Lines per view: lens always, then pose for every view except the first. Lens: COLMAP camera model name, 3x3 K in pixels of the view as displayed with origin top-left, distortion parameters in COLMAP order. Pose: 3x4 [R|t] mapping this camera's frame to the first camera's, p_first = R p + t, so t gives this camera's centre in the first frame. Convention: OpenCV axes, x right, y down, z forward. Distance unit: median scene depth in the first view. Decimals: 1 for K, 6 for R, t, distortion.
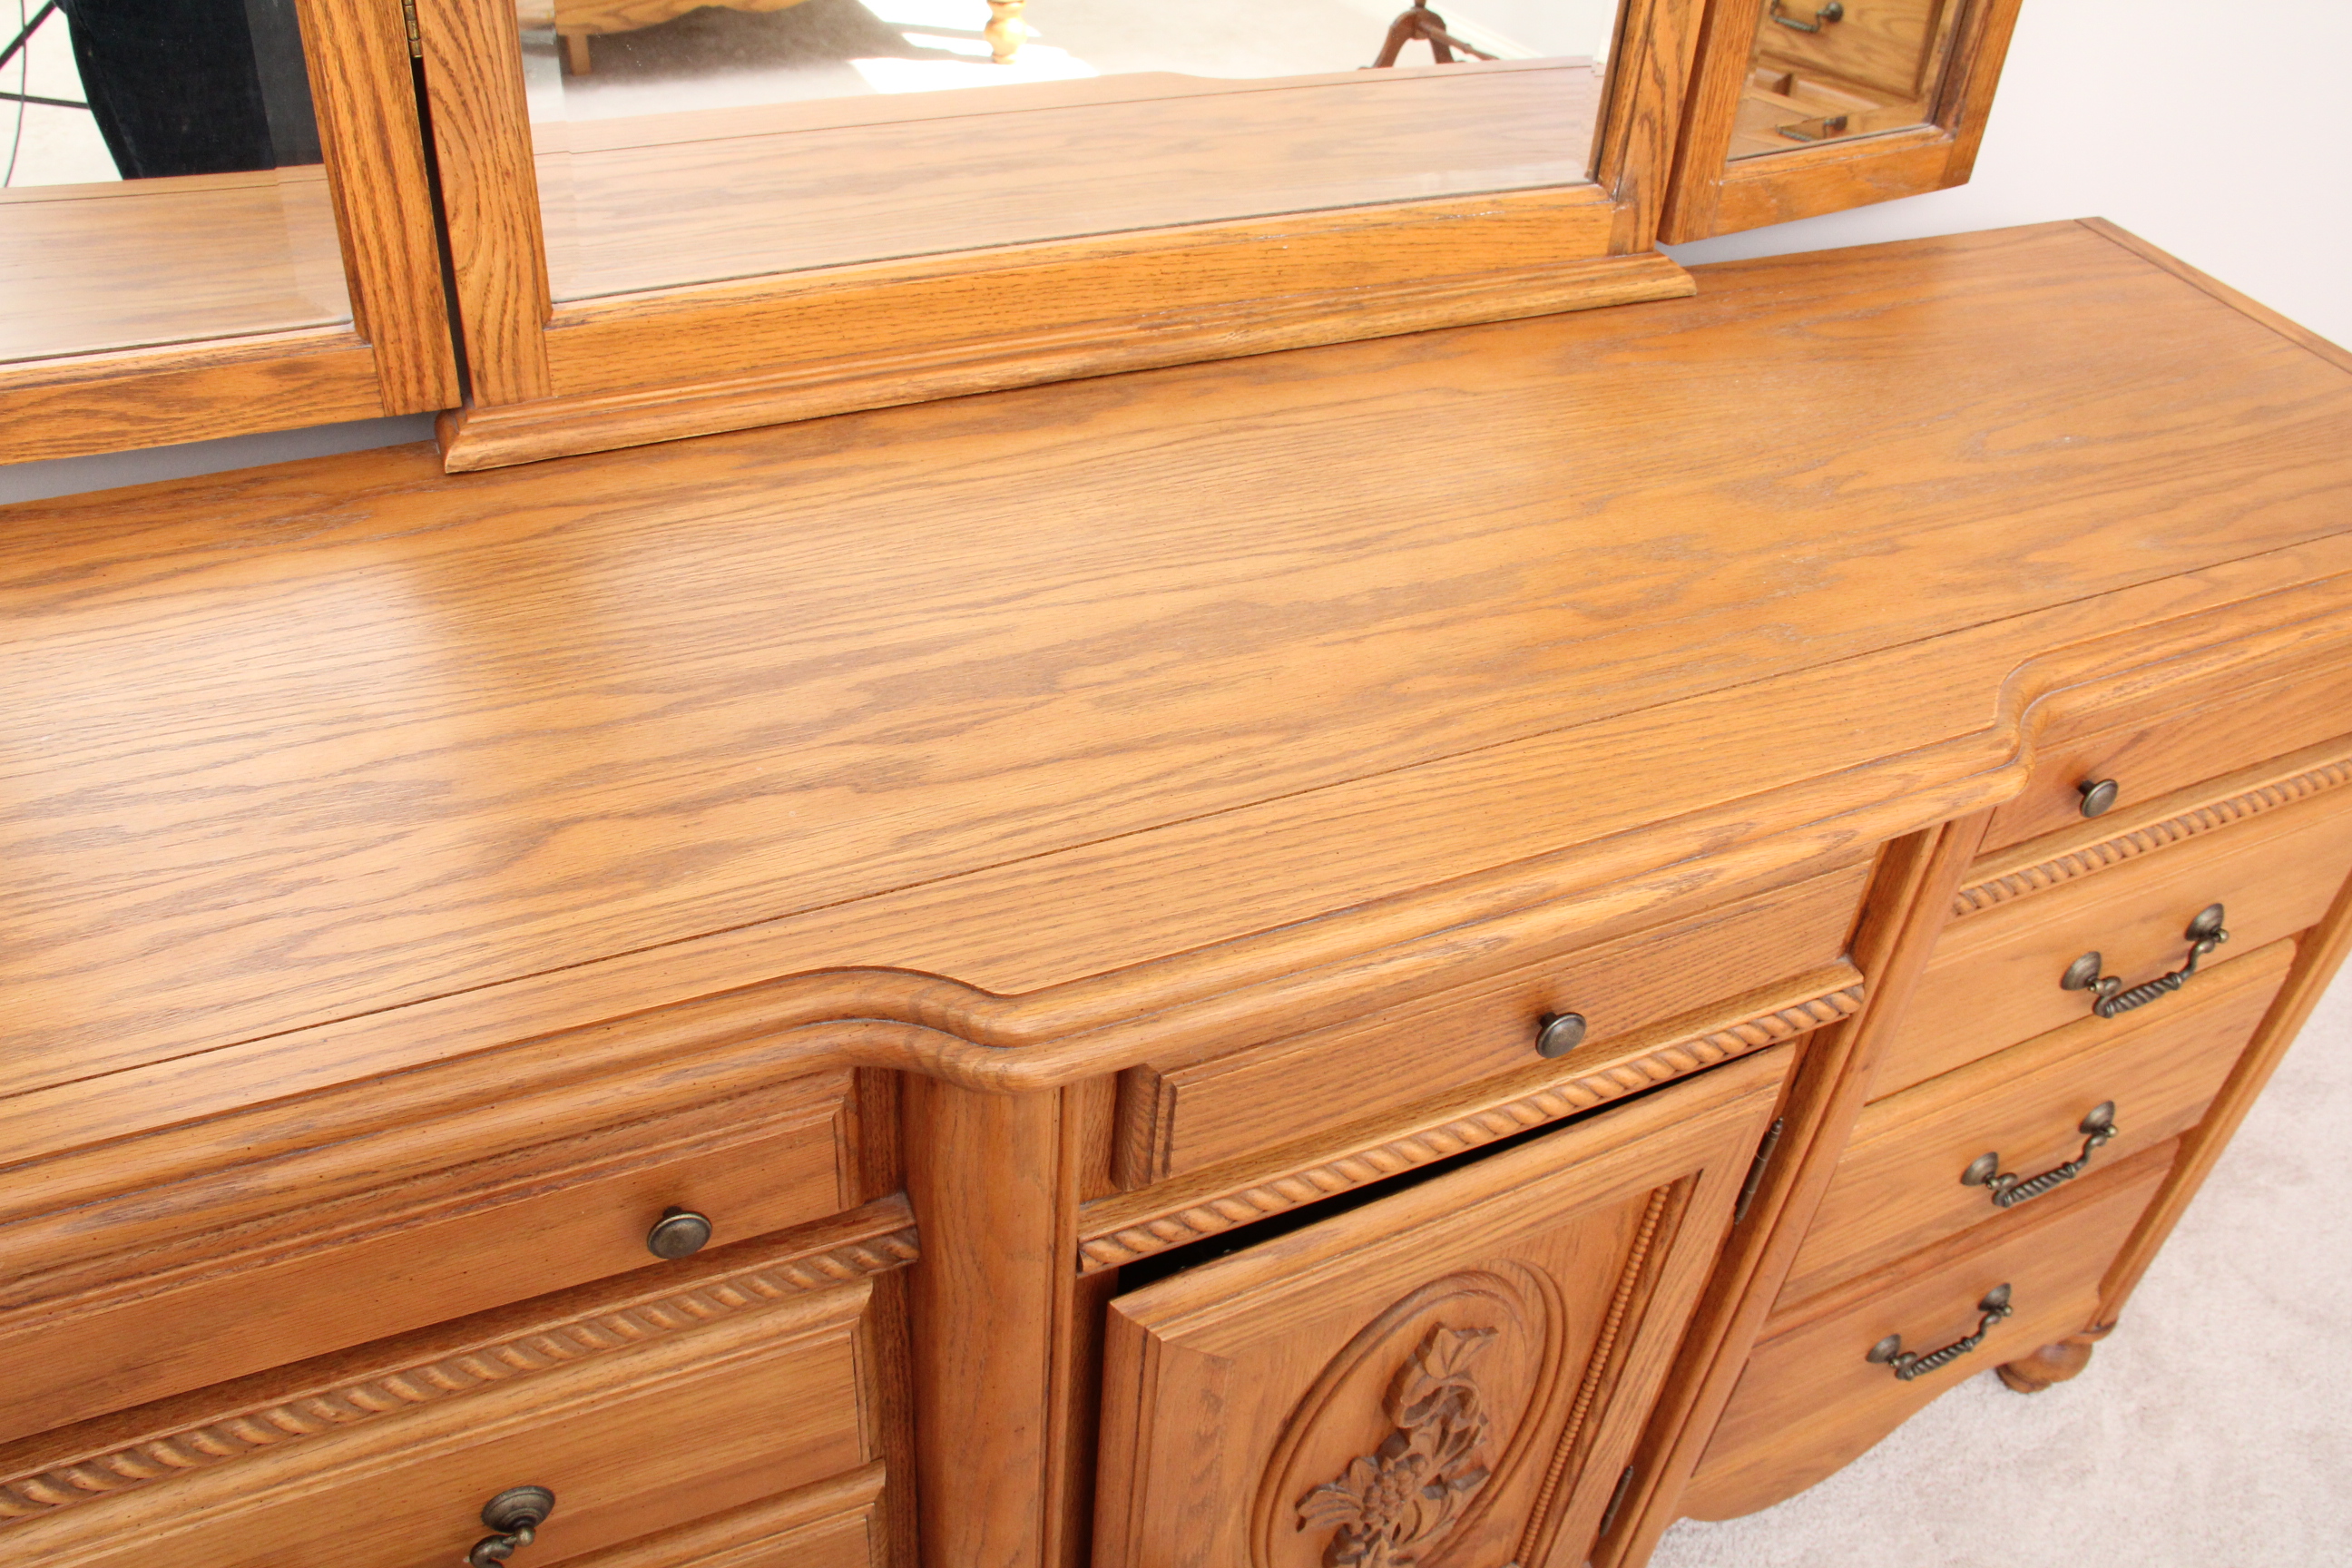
lens RADIAL K [[1985.8, 0, 1176.0], [0, 1985.8, 784.0], [0, 0, 1]] dist [-0.220770, 0.178834]
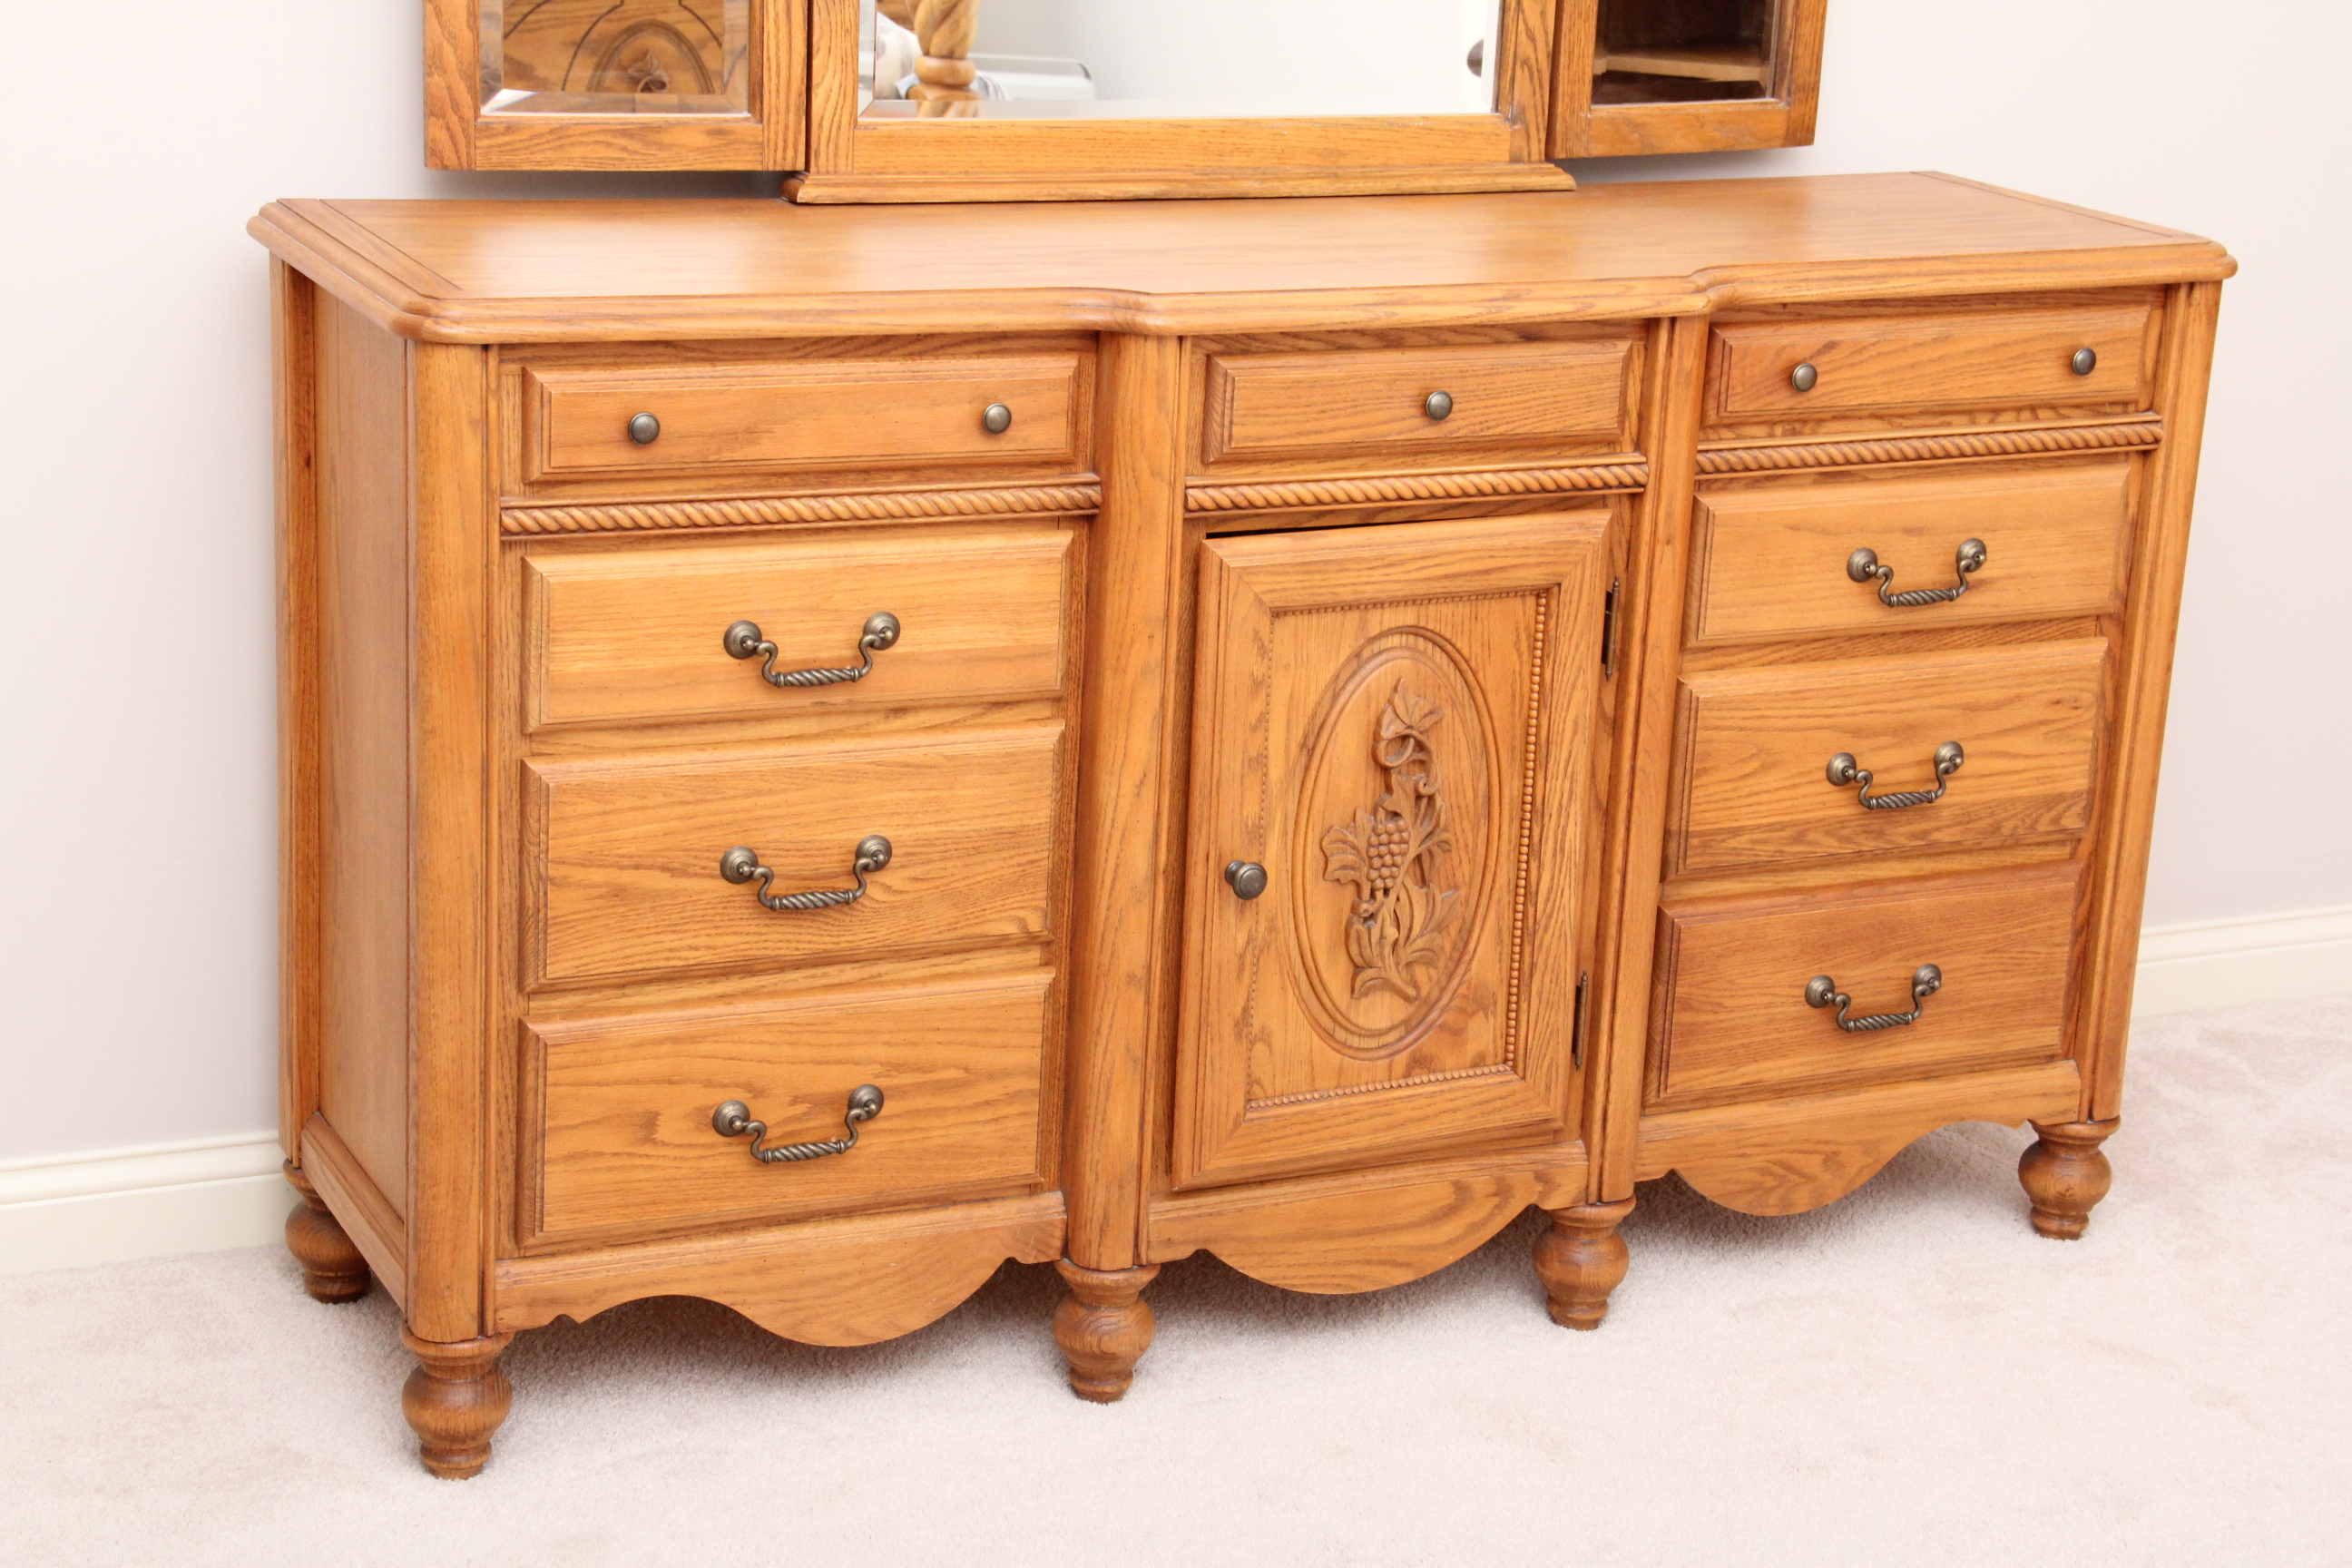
lens RADIAL K [[4200.4, 0, 1176.0], [0, 4200.4, 784.0], [0, 0, 1]] dist [0.052648, 0.114241]
pose [[0.999656, -0.025544, 0.005913, -0.069875], [0.025932, 0.929979, -0.366696, 1.549118], [0.003868, 0.366723, 0.930322, -2.089956]]
